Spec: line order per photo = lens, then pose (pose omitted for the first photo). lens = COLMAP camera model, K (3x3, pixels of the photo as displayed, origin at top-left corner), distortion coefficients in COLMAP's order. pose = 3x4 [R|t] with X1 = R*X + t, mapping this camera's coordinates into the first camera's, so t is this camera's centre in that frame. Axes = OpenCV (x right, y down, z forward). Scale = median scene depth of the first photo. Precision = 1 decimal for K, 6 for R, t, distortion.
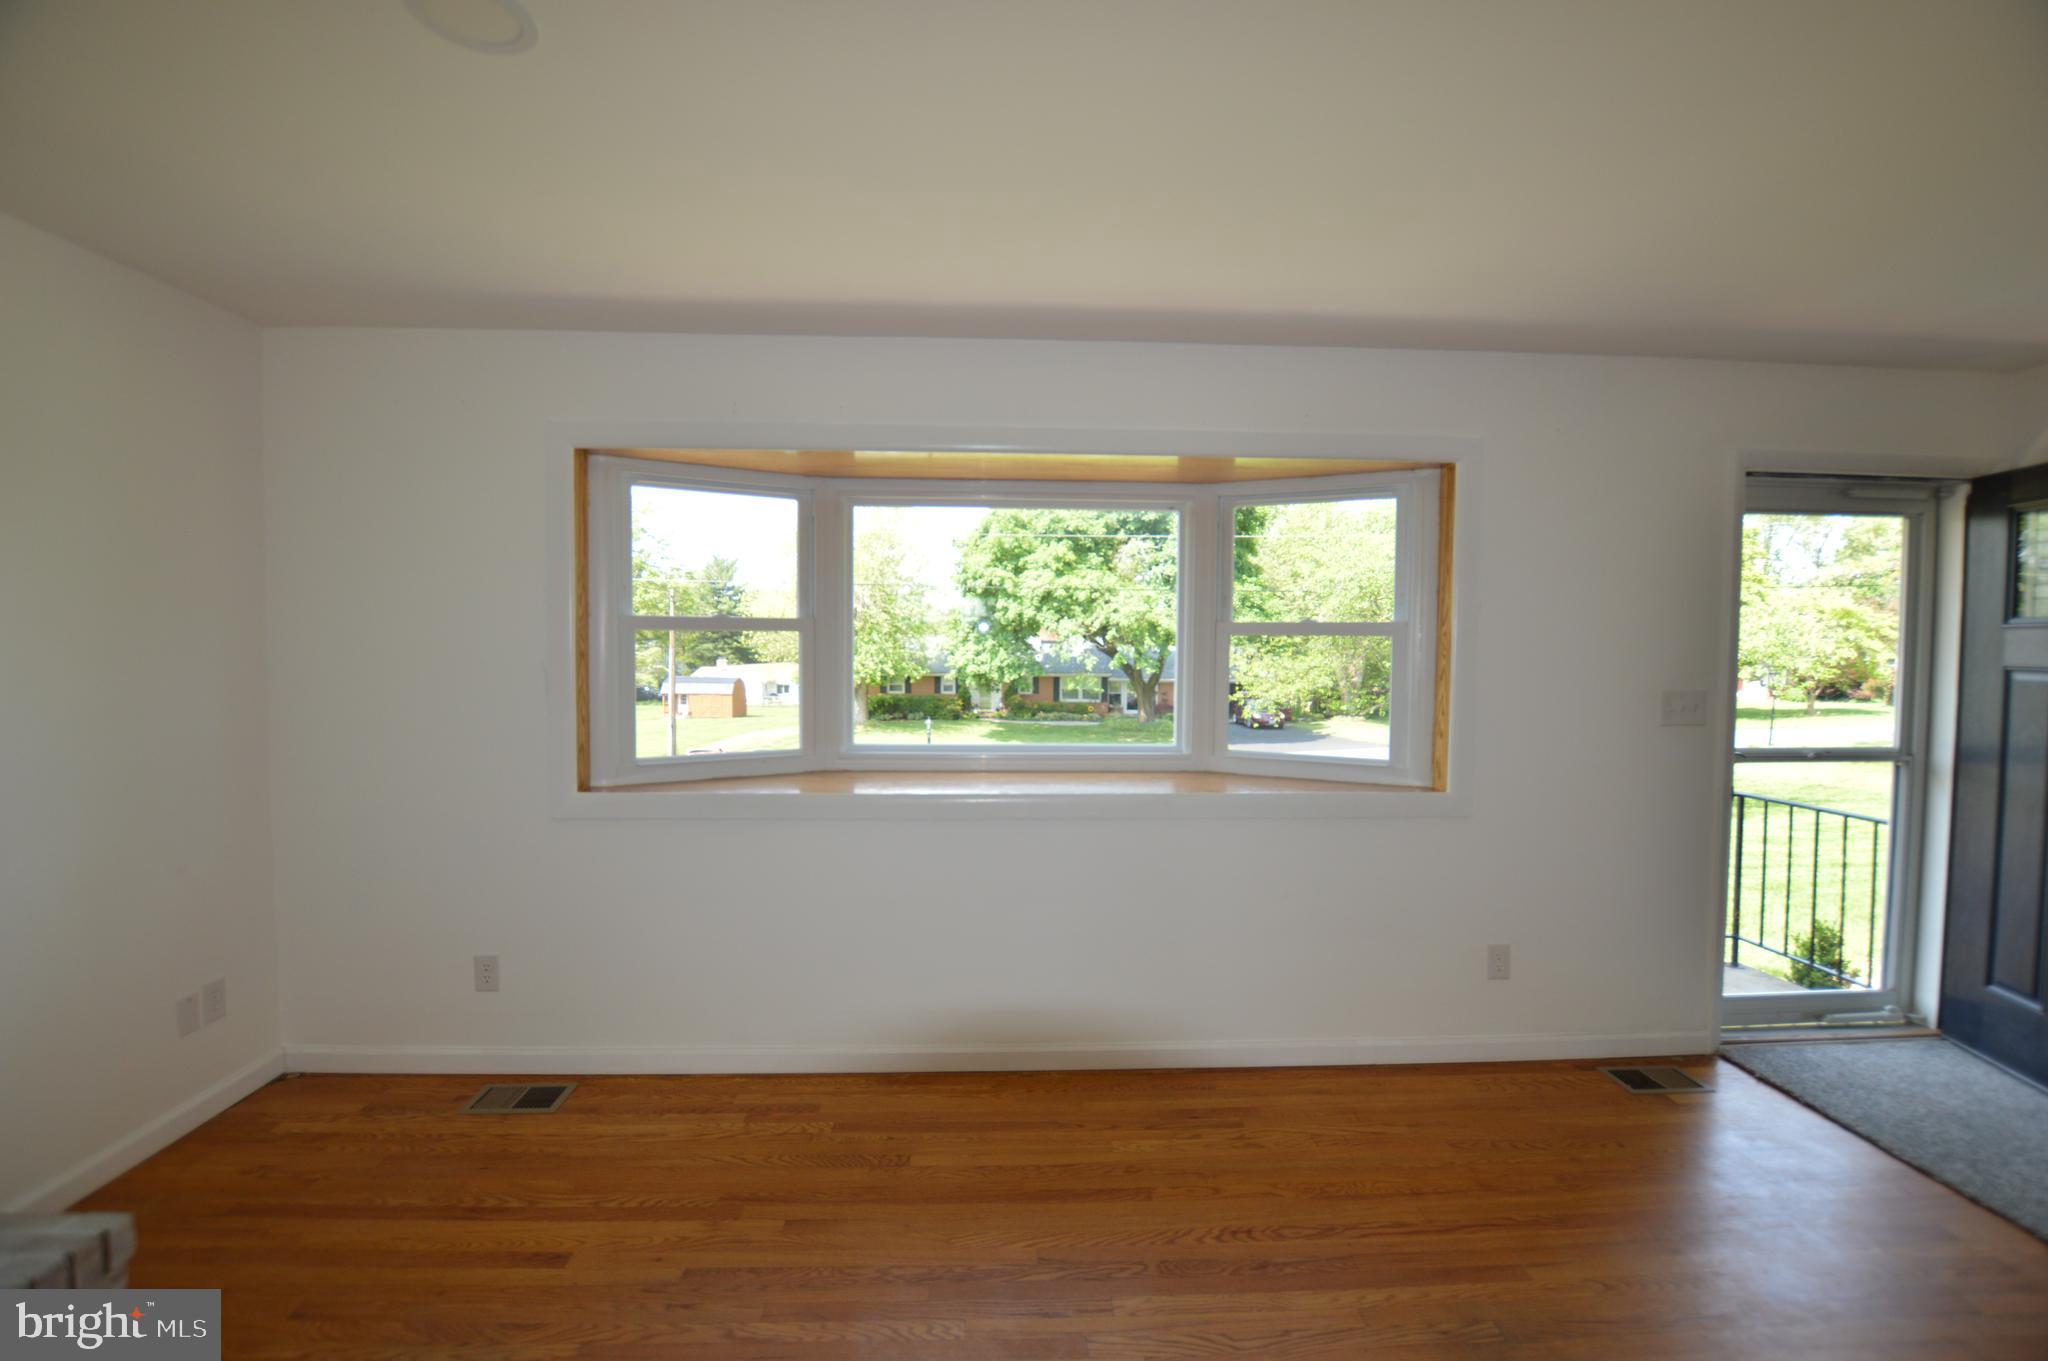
lens RADIAL K [[912.9, 0, 1025.4], [0, 912.9, 684.5], [0, 0, 1]] dist [-0.031784, 0.002258]
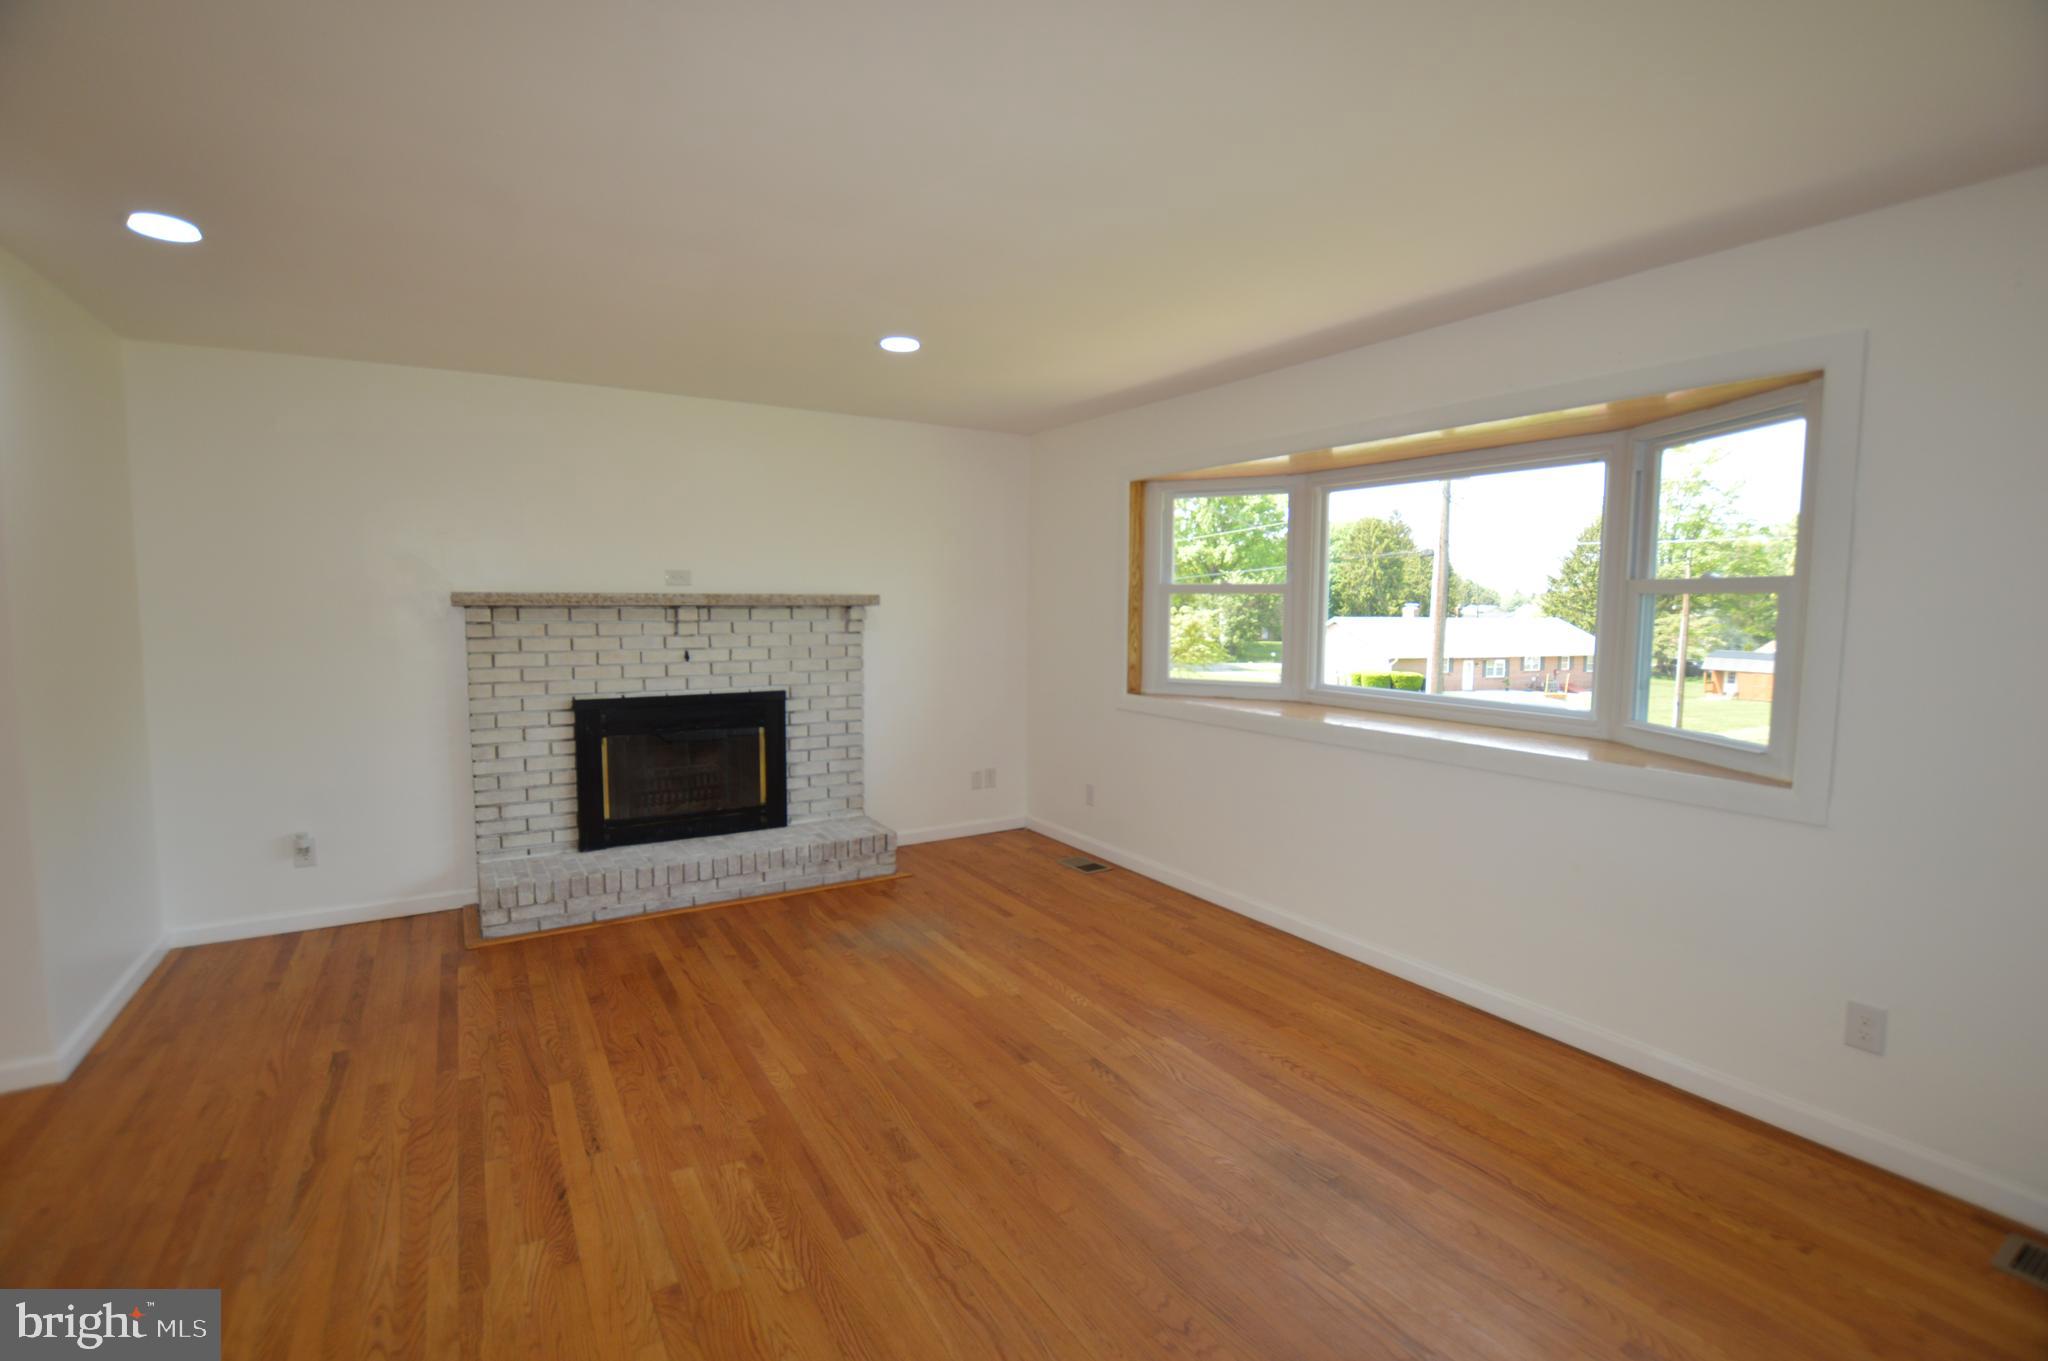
lens RADIAL K [[912.9, 0, 1023.2], [0, 912.9, 680.4], [0, 0, 1]] dist [-0.031784, 0.002258]
pose [[0.489504, 0.072139, -0.869012, 0.847011], [-0.044652, 0.997338, 0.057639, 0.008808], [0.870857, 0.010588, 0.491423, 0.027873]]
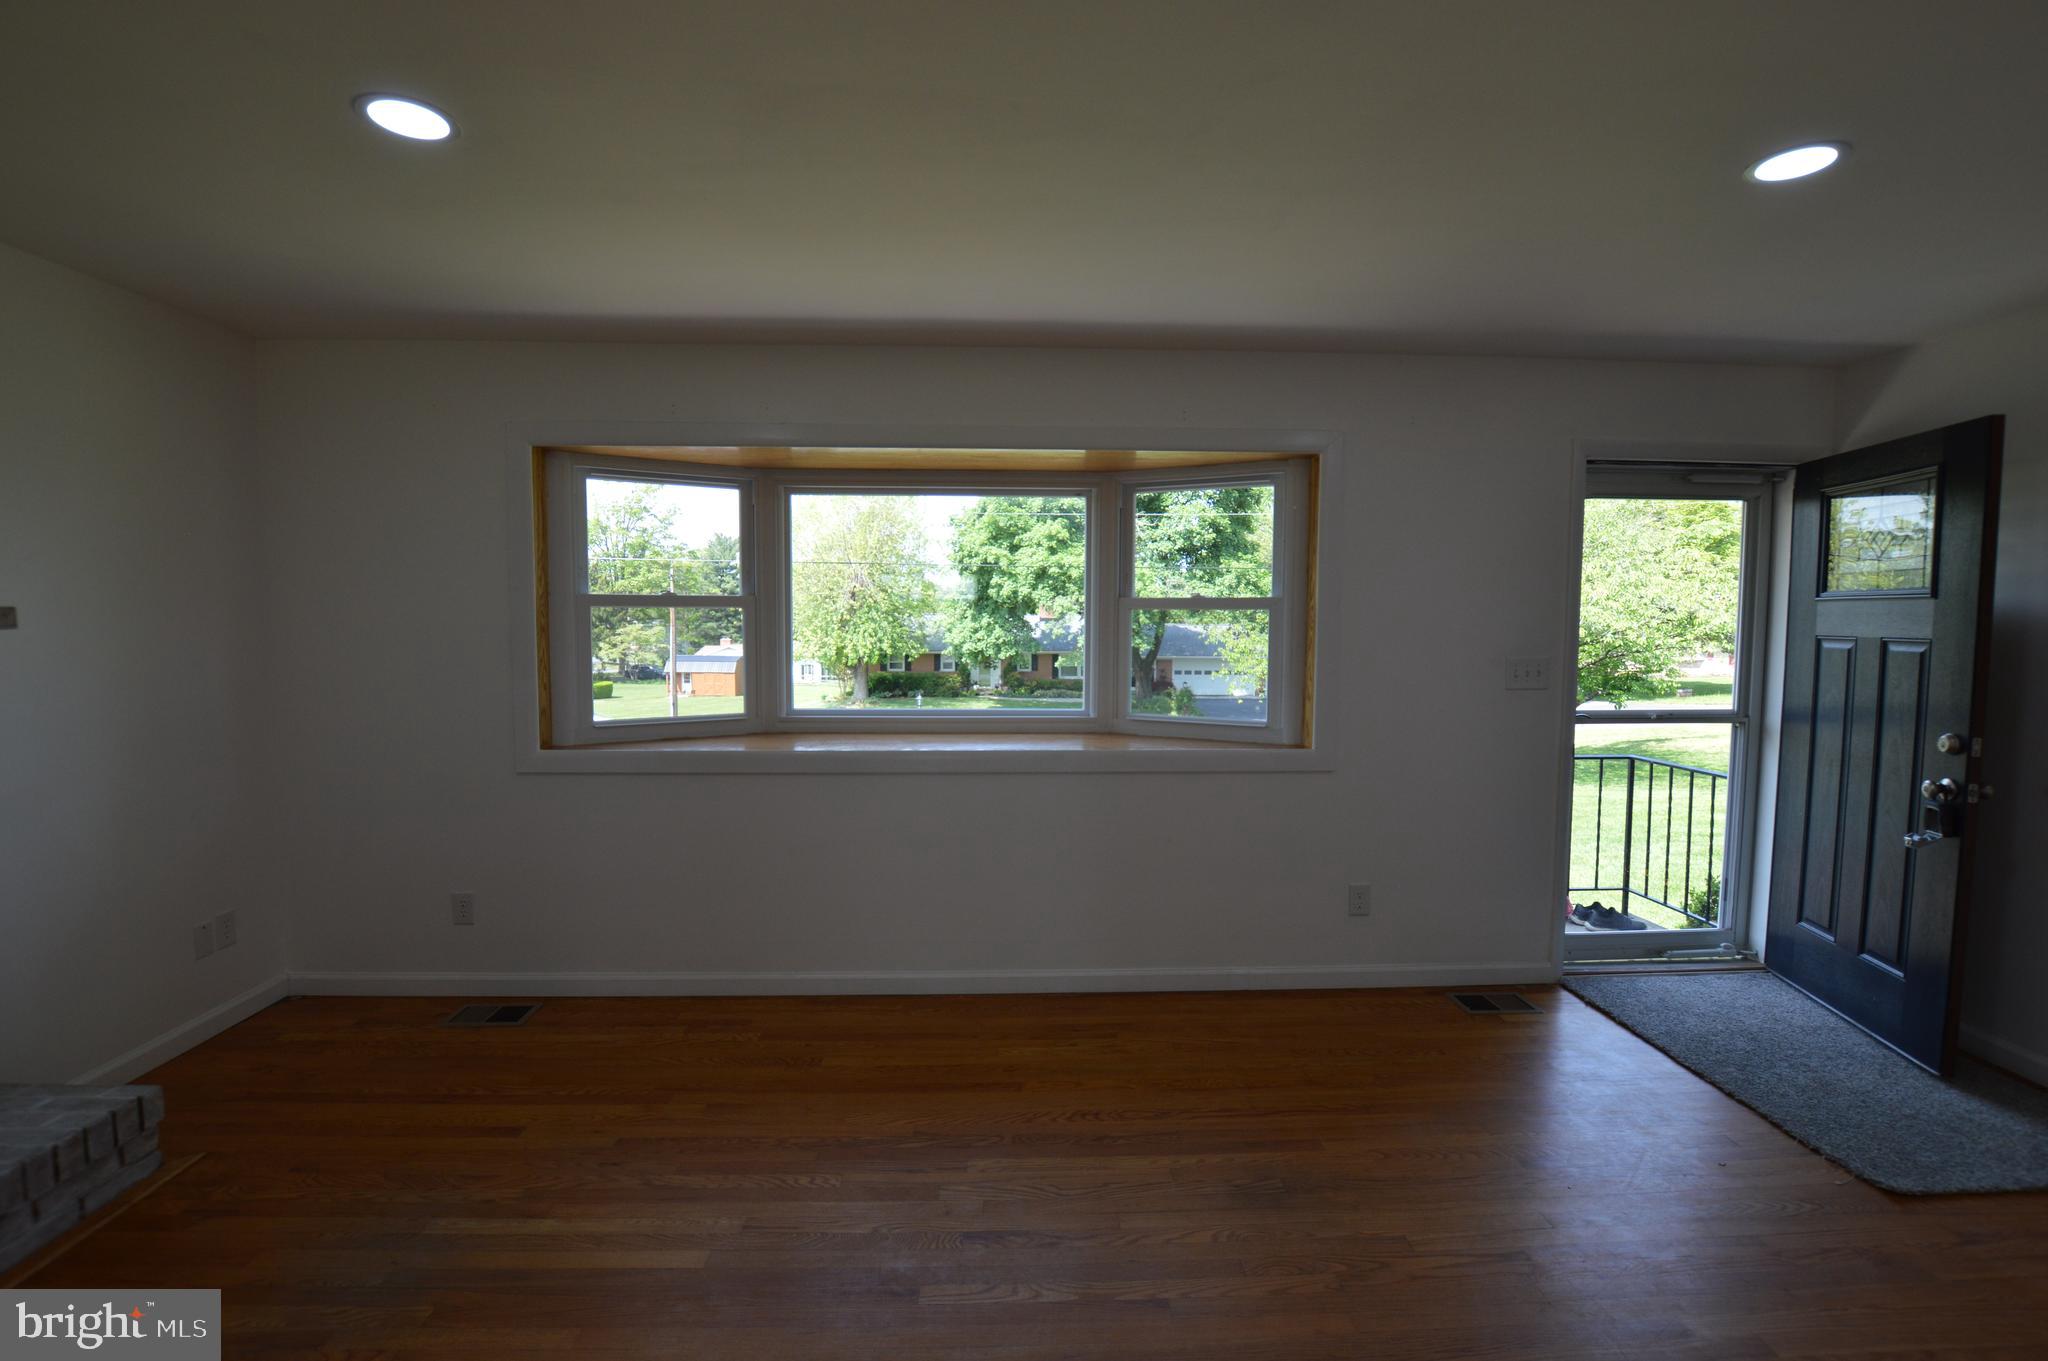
lens RADIAL K [[912.9, 0, 1026.1], [0, 912.9, 681.9], [0, 0, 1]] dist [-0.031784, 0.002258]
pose [[0.999983, -0.002909, -0.005079, 0.122898], [0.003016, 0.999768, 0.021324, 0.011058], [0.005016, -0.021339, 0.999760, -0.133425]]
